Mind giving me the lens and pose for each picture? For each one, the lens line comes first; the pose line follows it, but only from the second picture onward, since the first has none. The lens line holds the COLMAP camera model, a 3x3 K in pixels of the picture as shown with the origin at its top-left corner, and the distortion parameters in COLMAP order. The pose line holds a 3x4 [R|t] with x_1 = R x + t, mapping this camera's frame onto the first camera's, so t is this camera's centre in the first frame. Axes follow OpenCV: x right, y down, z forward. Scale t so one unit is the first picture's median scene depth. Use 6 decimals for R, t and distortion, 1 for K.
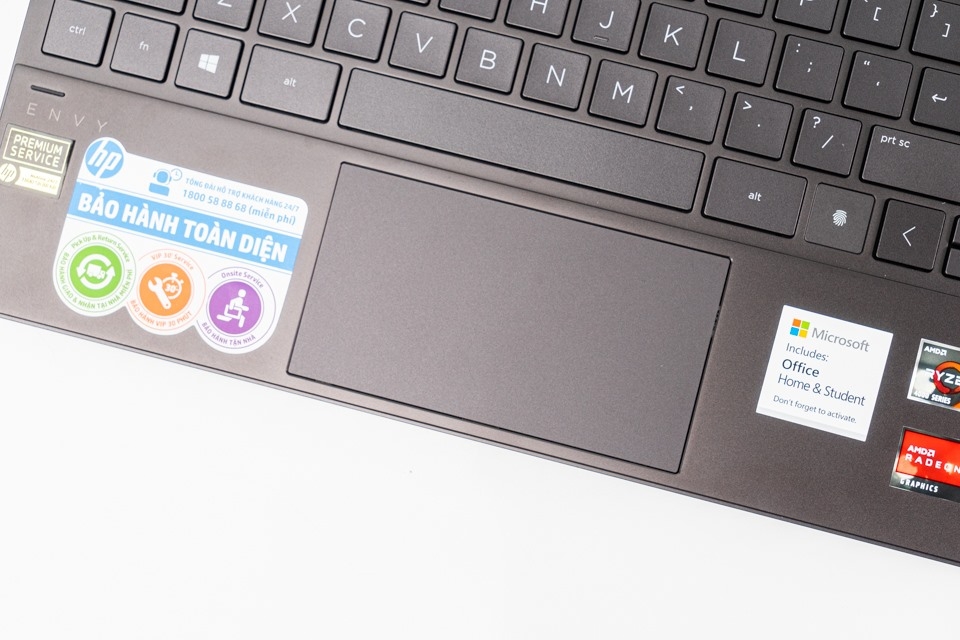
lens RADIAL K [[1514.9, 0, 479.7], [0, 1514.9, 319.8], [0, 0, 1]] dist [0.025717, 0.000000]
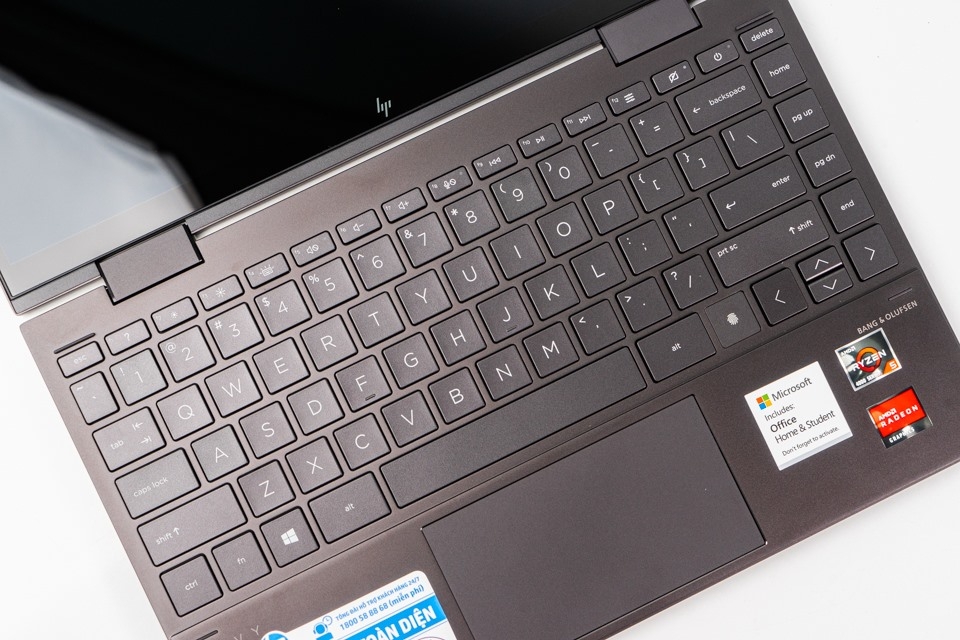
lens RADIAL K [[1514.9, 0, 480.4], [0, 1514.9, 319.9], [0, 0, 1]] dist [0.025717, 0.000000]
pose [[0.756227, -0.641012, 0.131245, -0.108476], [0.640555, 0.766195, 0.051318, -0.275919], [-0.133454, 0.045262, 0.990021, -0.301711]]
